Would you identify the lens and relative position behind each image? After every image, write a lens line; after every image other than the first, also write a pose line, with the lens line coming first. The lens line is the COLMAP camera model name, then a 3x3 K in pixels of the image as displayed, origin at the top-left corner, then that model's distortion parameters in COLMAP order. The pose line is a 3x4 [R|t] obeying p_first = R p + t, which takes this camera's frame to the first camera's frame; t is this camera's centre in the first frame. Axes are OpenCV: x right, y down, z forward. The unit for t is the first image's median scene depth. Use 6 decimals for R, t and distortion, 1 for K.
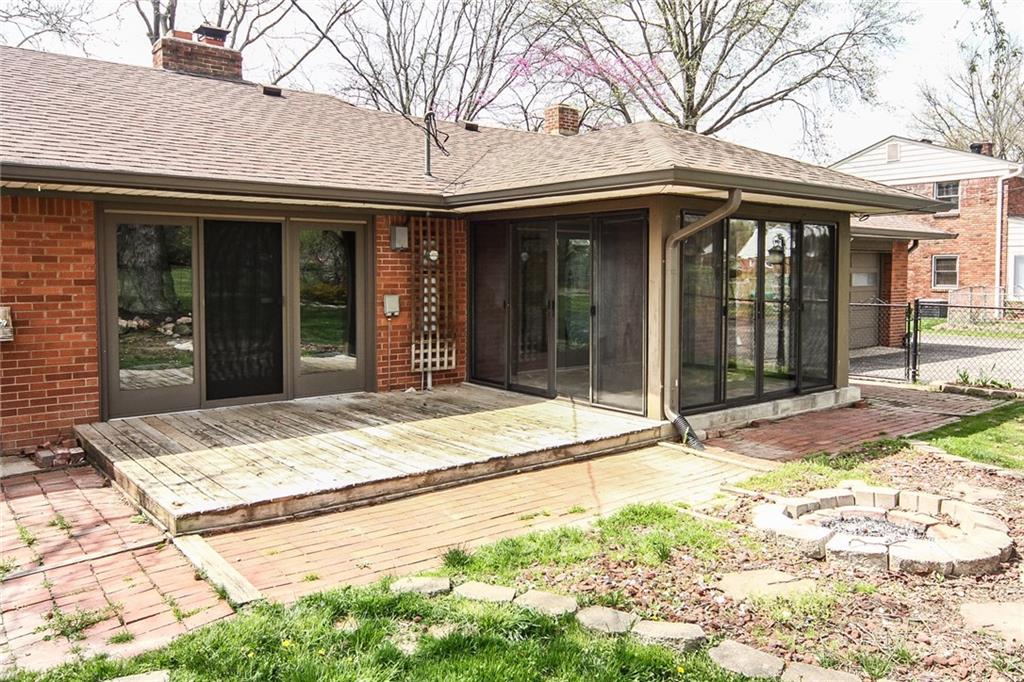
lens RADIAL K [[789.2, 0, 528.9], [0, 789.2, 304.6], [0, 0, 1]] dist [-0.002532, -0.001221]
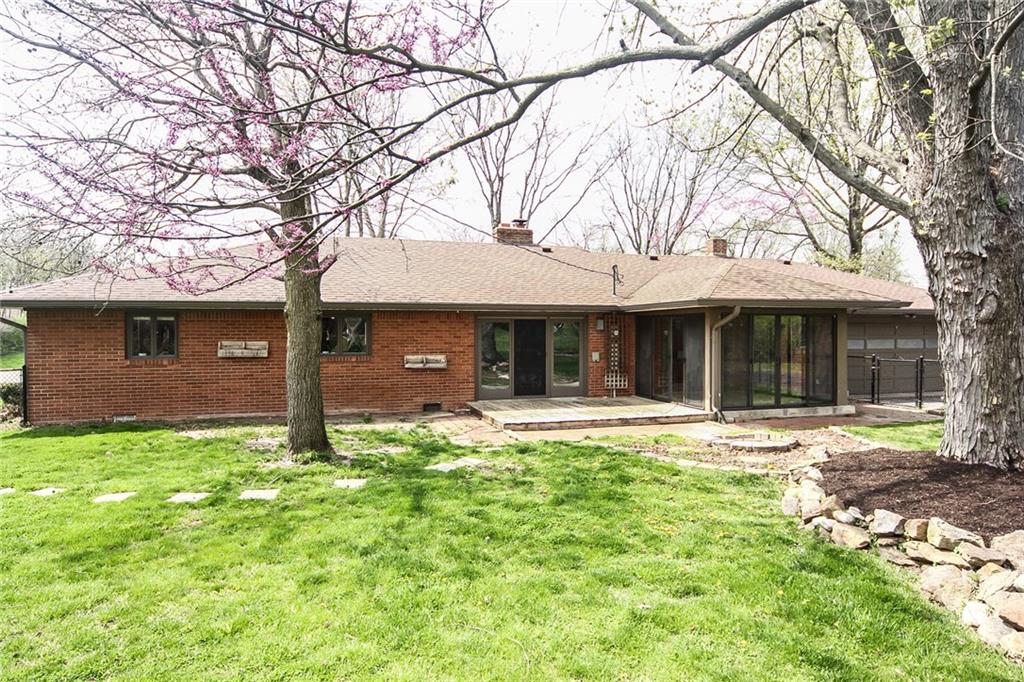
lens RADIAL K [[602.1, 0, 512.0], [0, 602.1, 341.0], [0, 0, 1]] dist [-0.004071, -0.000659]
pose [[0.922384, 0.001859, -0.386269, 0.254028], [-0.012829, 0.999584, -0.025825, 0.003440], [0.386060, 0.028776, 0.922025, -0.604822]]
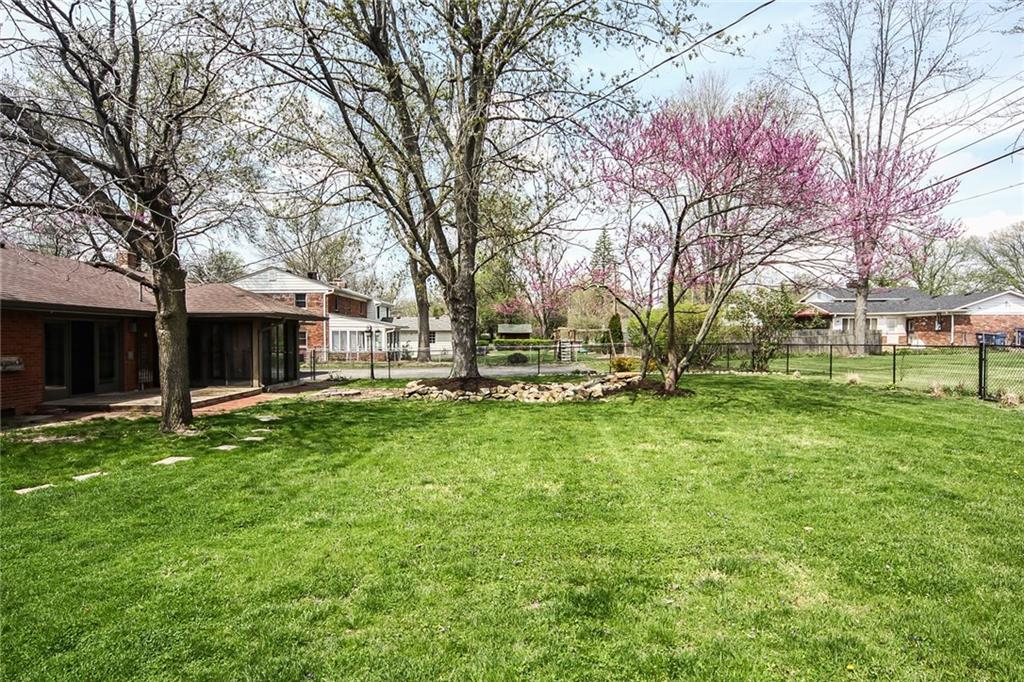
lens RADIAL K [[602.1, 0, 512.0], [0, 602.1, 341.0], [0, 0, 1]] dist [-0.004071, -0.000659]
pose [[0.643040, -0.004776, 0.765817, -0.881271], [0.030094, 0.999366, -0.019037, 0.028762], [-0.765241, 0.035288, 0.642776, -1.161451]]
